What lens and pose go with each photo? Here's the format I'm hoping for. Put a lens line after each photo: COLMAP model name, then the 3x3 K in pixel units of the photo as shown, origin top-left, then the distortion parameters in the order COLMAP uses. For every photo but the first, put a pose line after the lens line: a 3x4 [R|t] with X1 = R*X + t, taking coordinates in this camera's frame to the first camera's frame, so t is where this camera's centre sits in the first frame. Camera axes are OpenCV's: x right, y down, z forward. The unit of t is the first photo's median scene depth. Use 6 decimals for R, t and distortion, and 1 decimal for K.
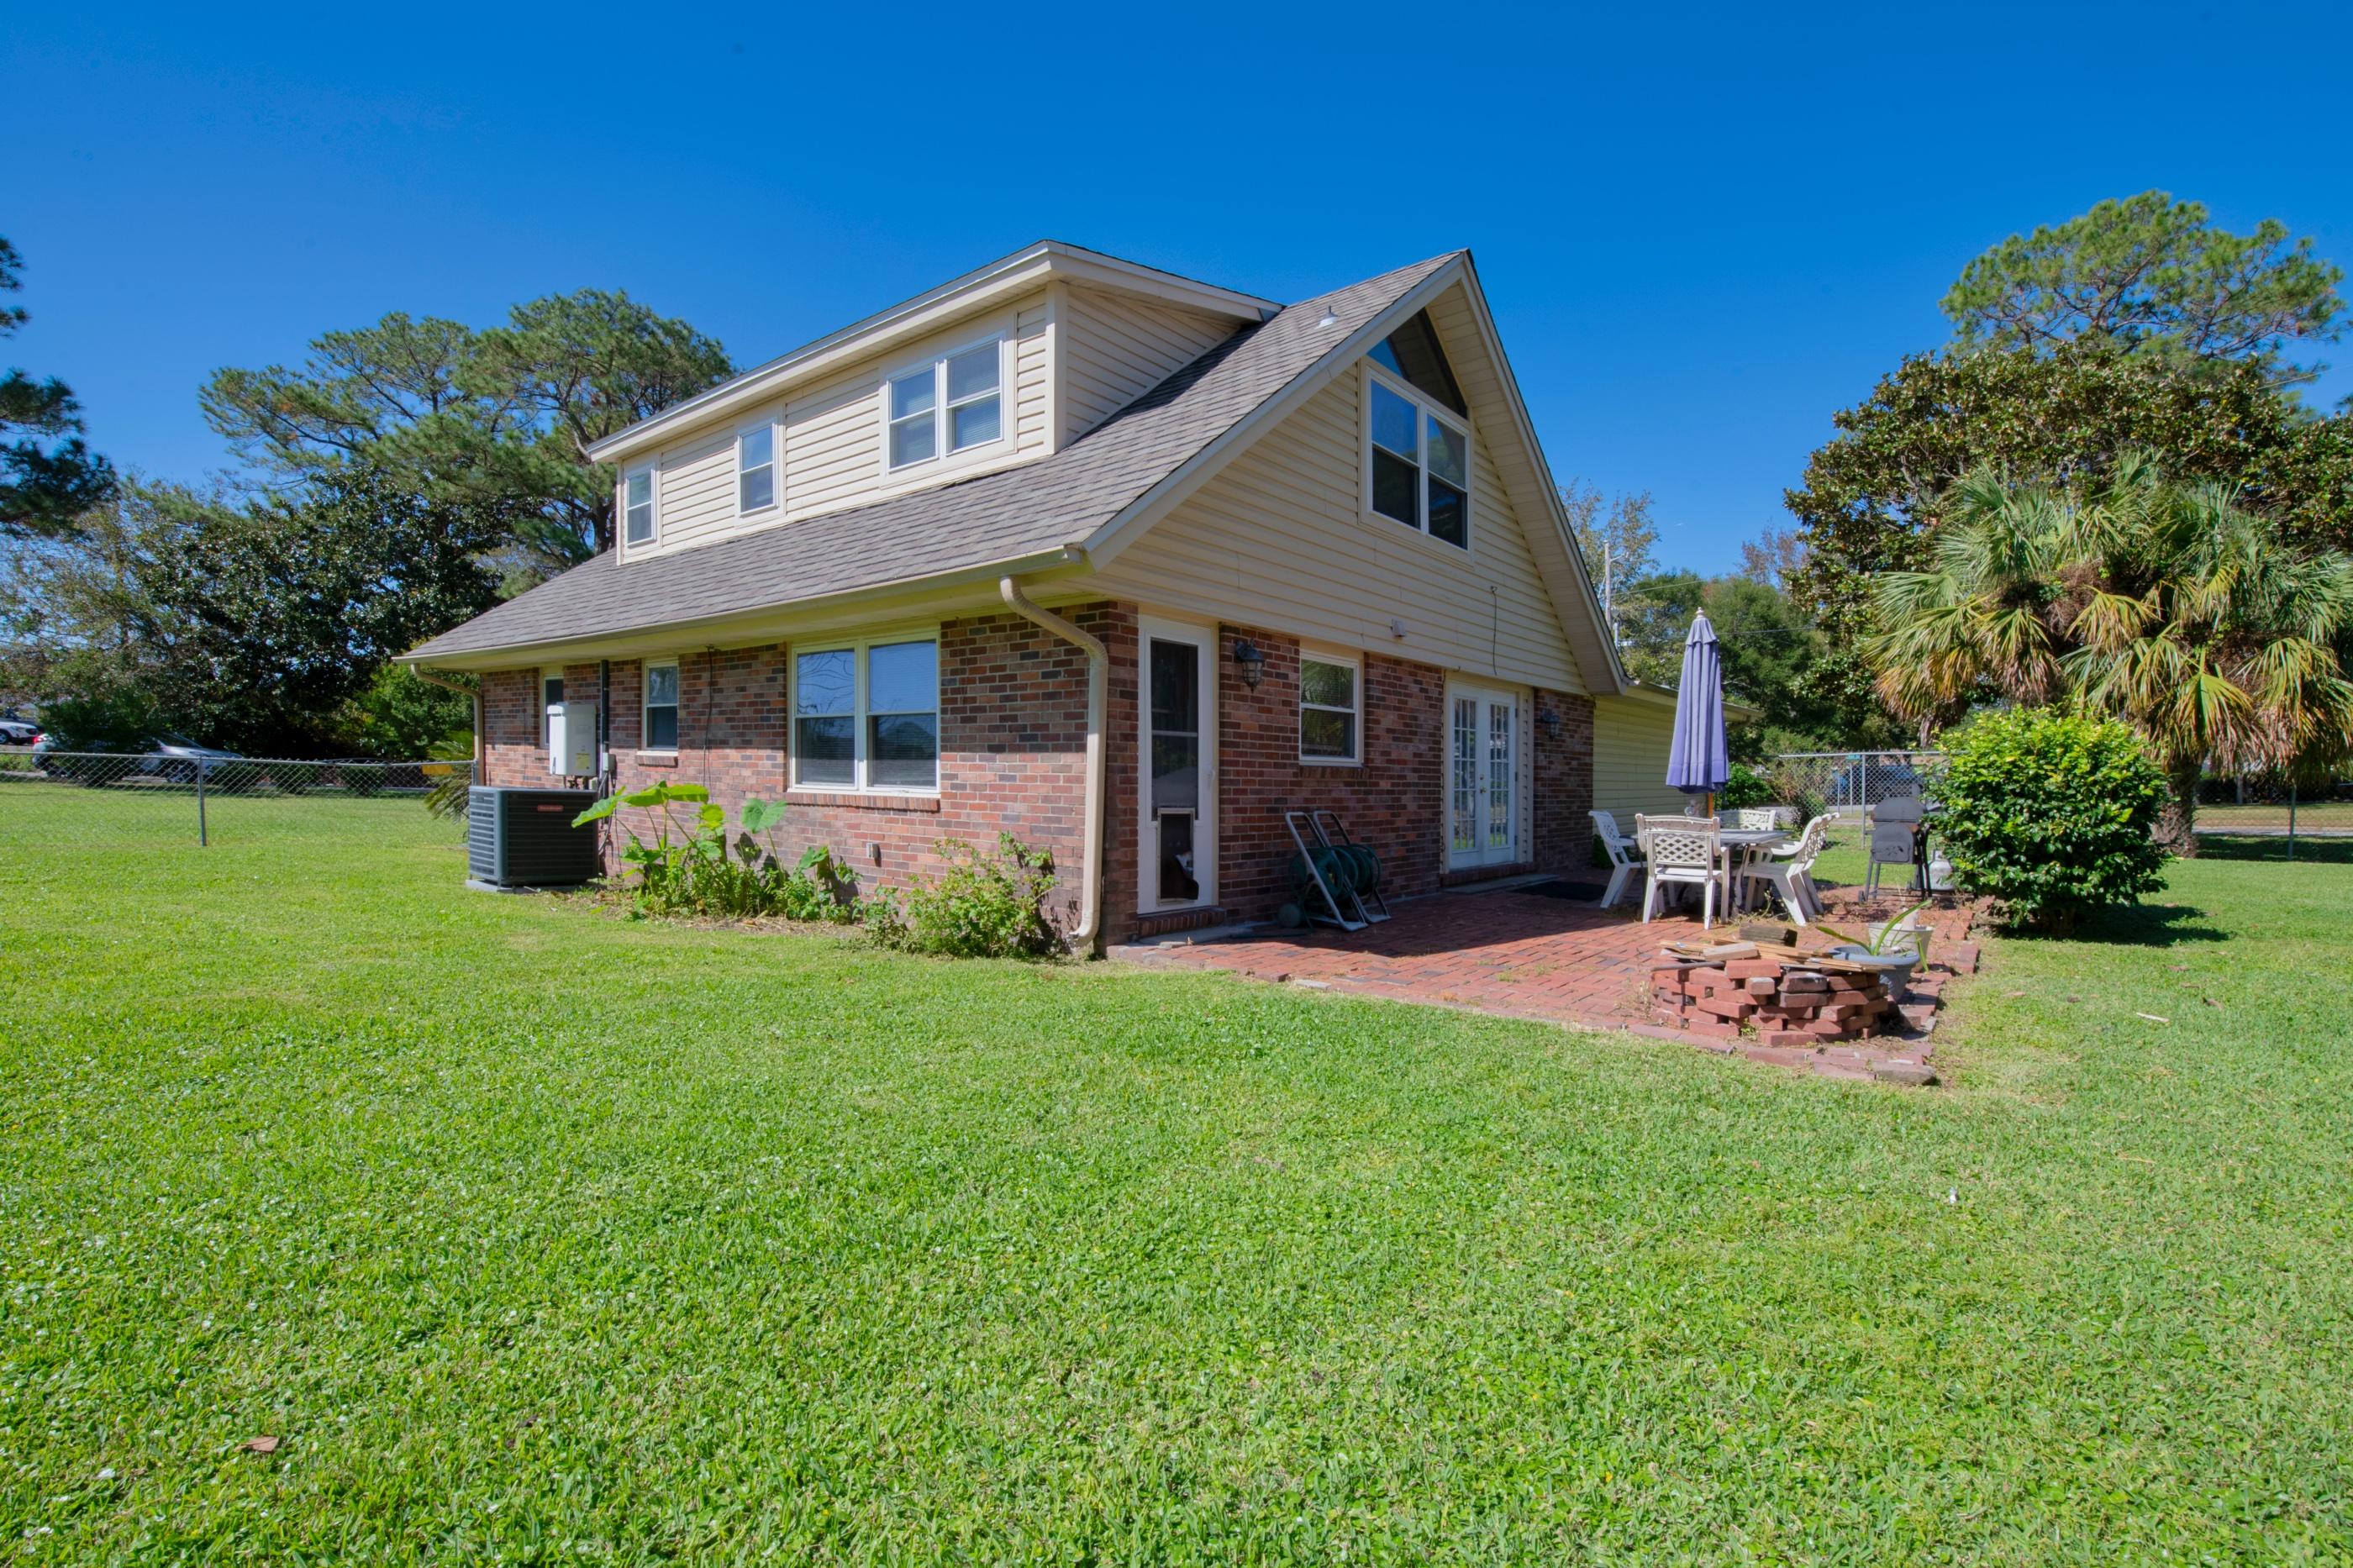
lens RADIAL K [[963.6, 0, 1183.9], [0, 963.6, 784.4], [0, 0, 1]] dist [-0.003474, -0.000868]
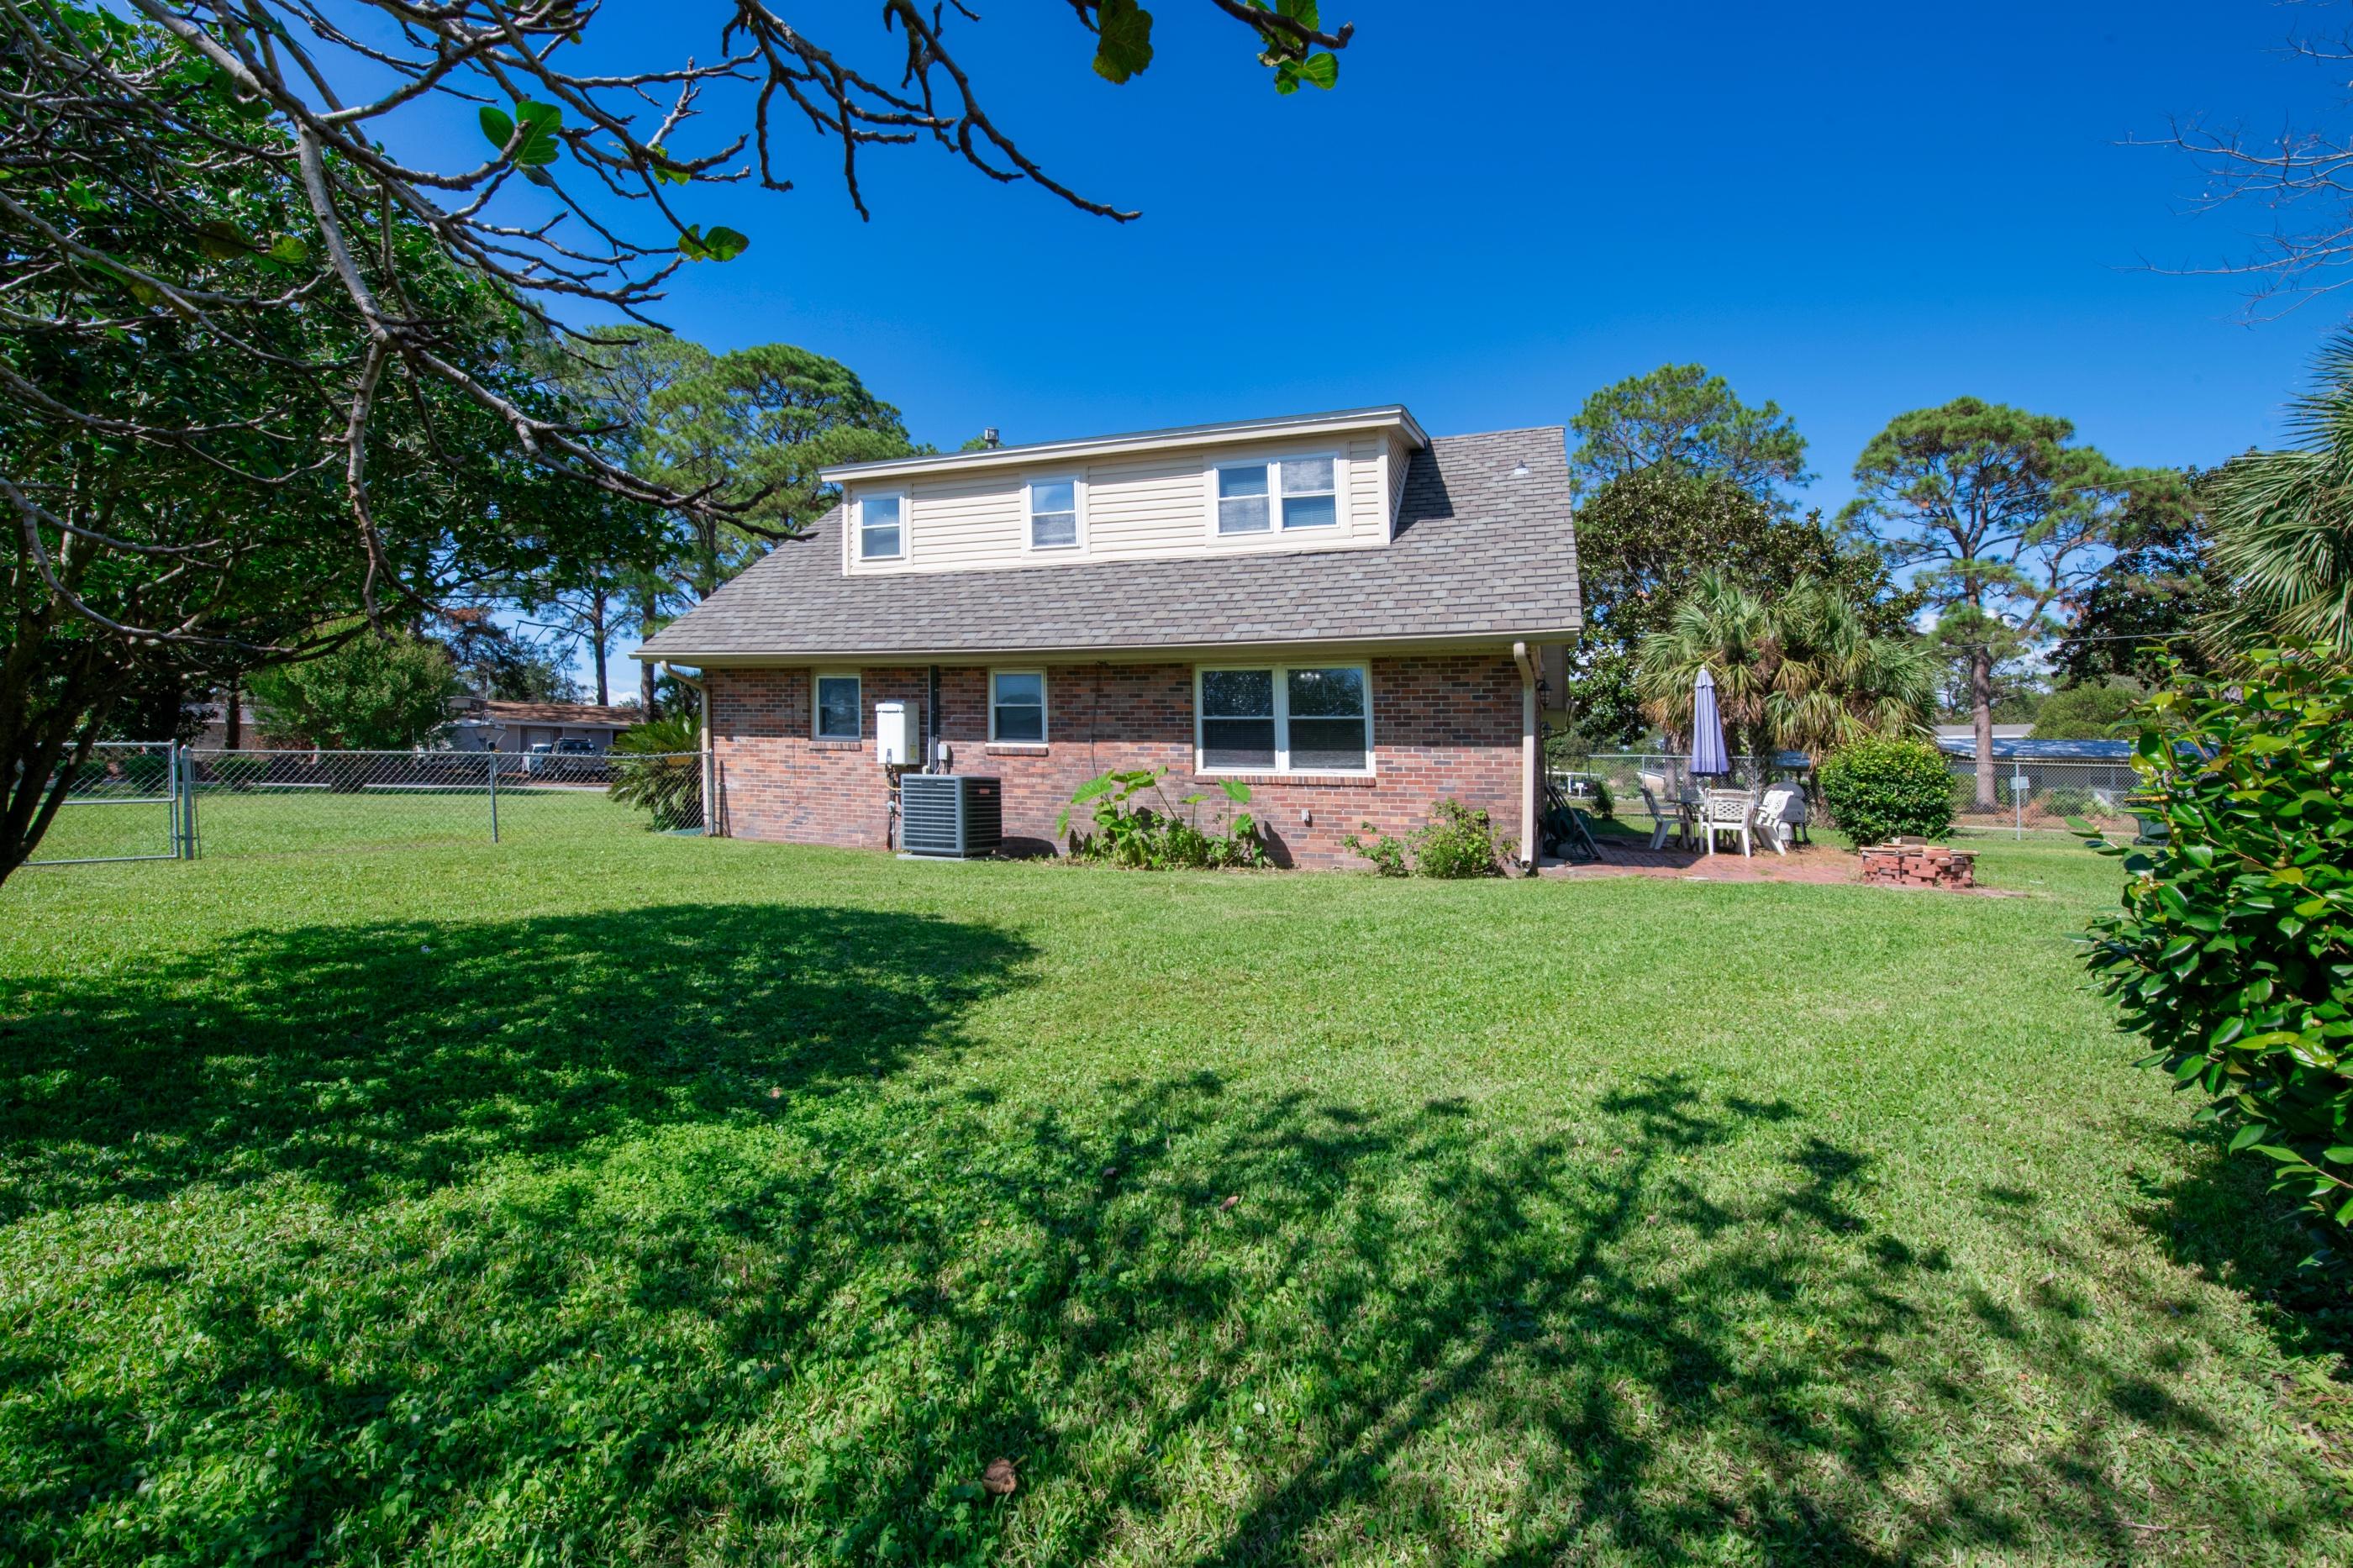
lens RADIAL K [[973.2, 0, 1162.2], [0, 973.2, 726.0], [0, 0, 1]] dist [0.000353, -0.000028]
pose [[0.945762, 0.025733, 0.323838, -0.892573], [-0.002376, 0.997379, -0.072316, 0.037825], [-0.324850, 0.067624, 0.943345, -0.244792]]
